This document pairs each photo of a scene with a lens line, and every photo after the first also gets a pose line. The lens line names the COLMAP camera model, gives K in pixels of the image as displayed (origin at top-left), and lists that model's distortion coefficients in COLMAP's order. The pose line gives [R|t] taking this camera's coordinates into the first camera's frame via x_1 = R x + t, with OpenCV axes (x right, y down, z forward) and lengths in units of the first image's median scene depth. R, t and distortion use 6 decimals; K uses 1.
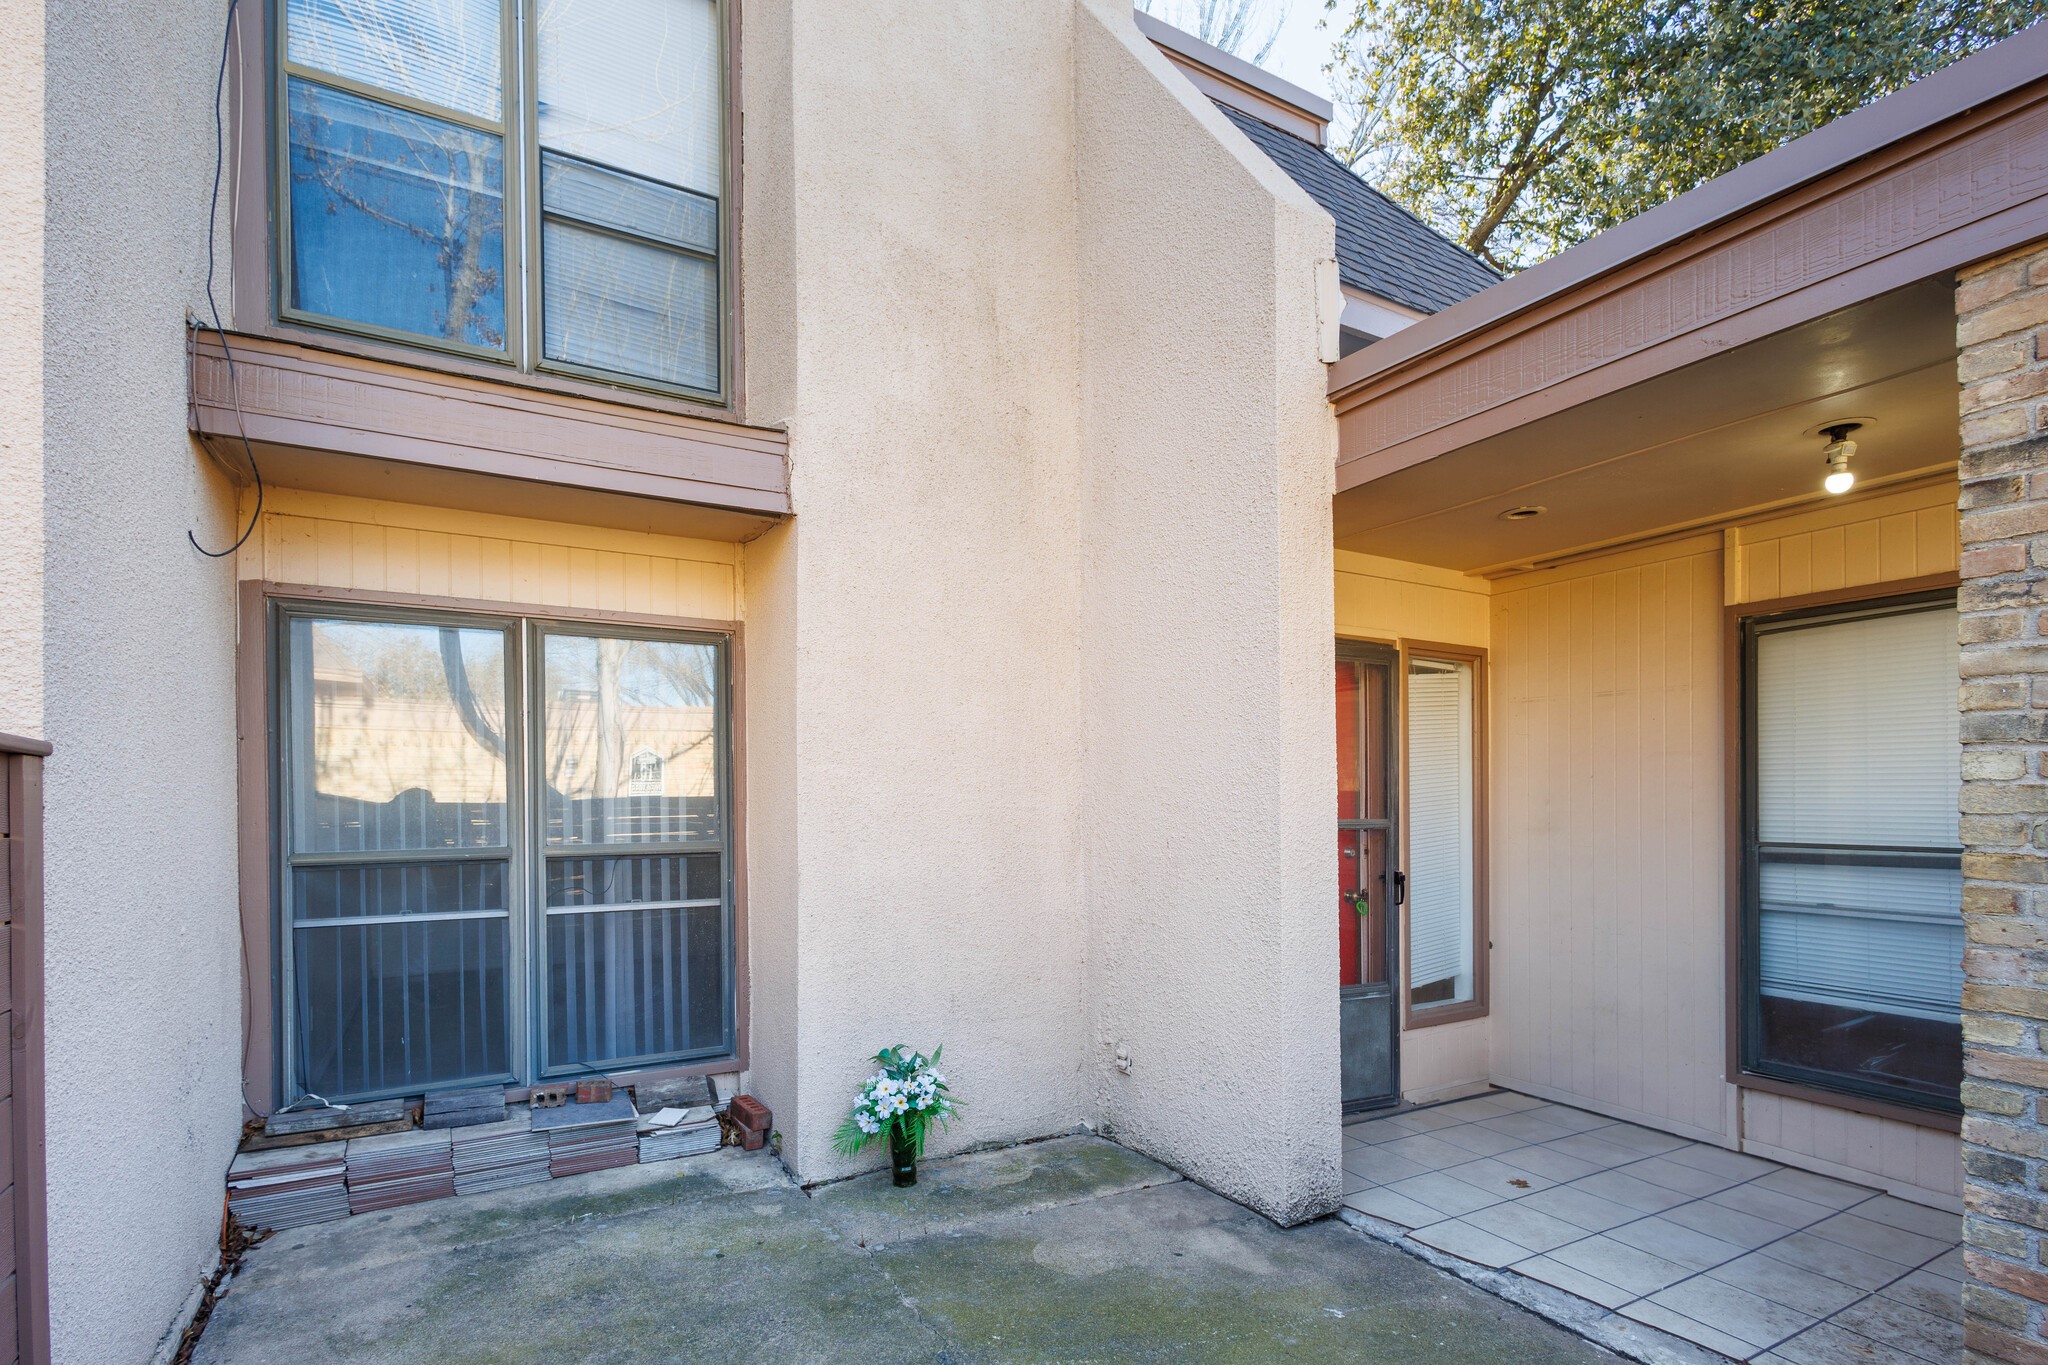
lens RADIAL K [[940.2, 0, 975.9], [0, 940.2, 803.7], [0, 0, 1]] dist [0.006420, -0.001929]
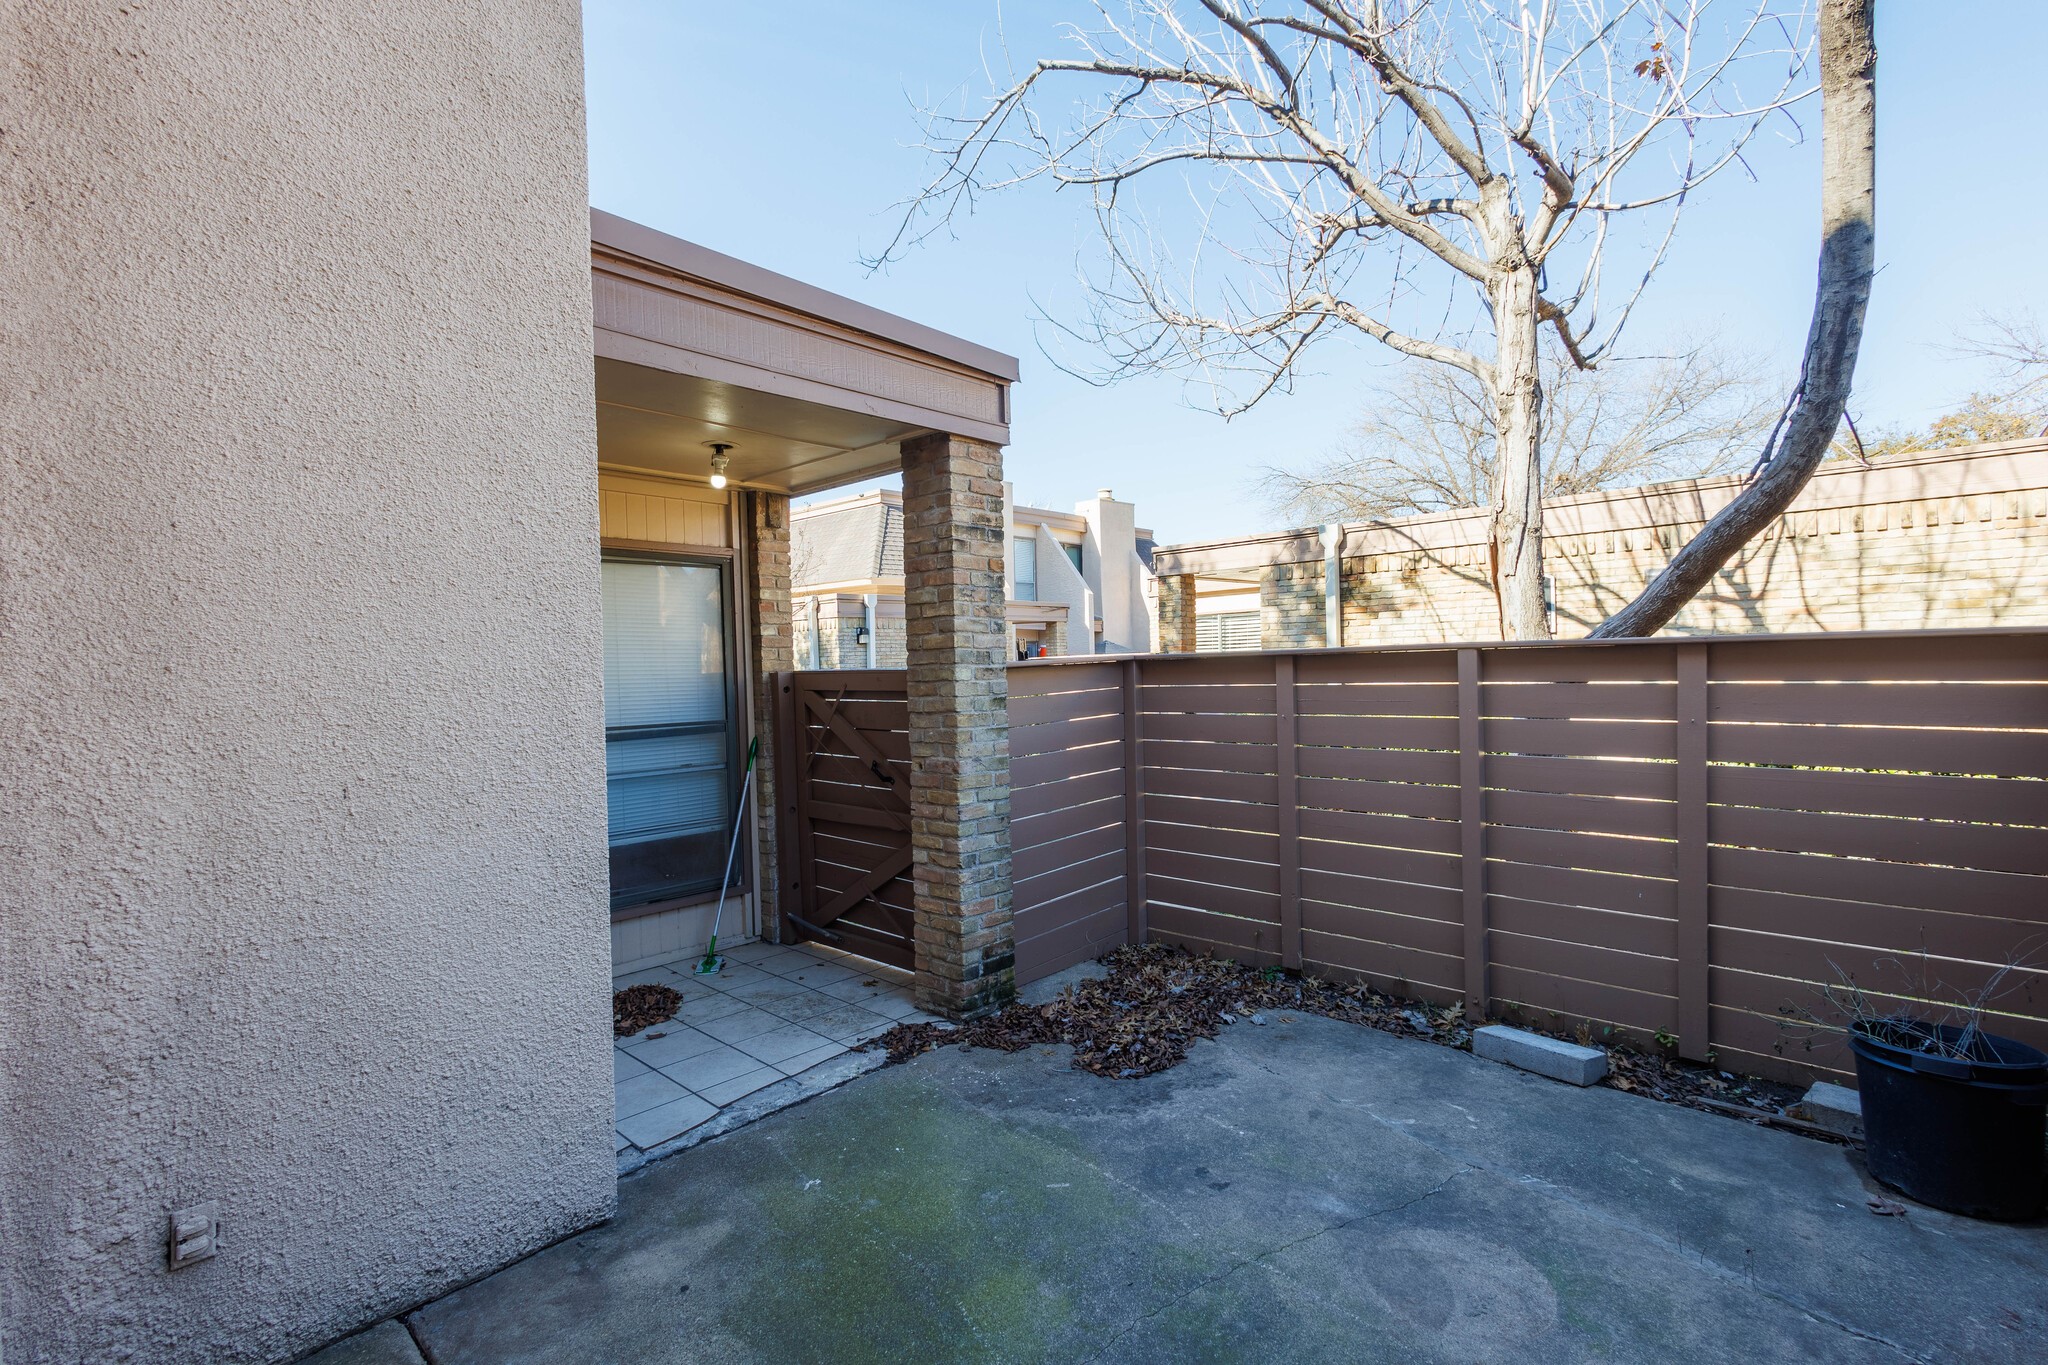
lens RADIAL K [[940.2, 0, 1025.6], [0, 940.2, 678.2], [0, 0, 1]] dist [0.006420, -0.001929]
pose [[-0.315244, -0.001463, 0.949009, -0.647049], [0.026937, 0.999582, 0.010489, -0.031075], [-0.948628, 0.028870, -0.315073, 1.006205]]
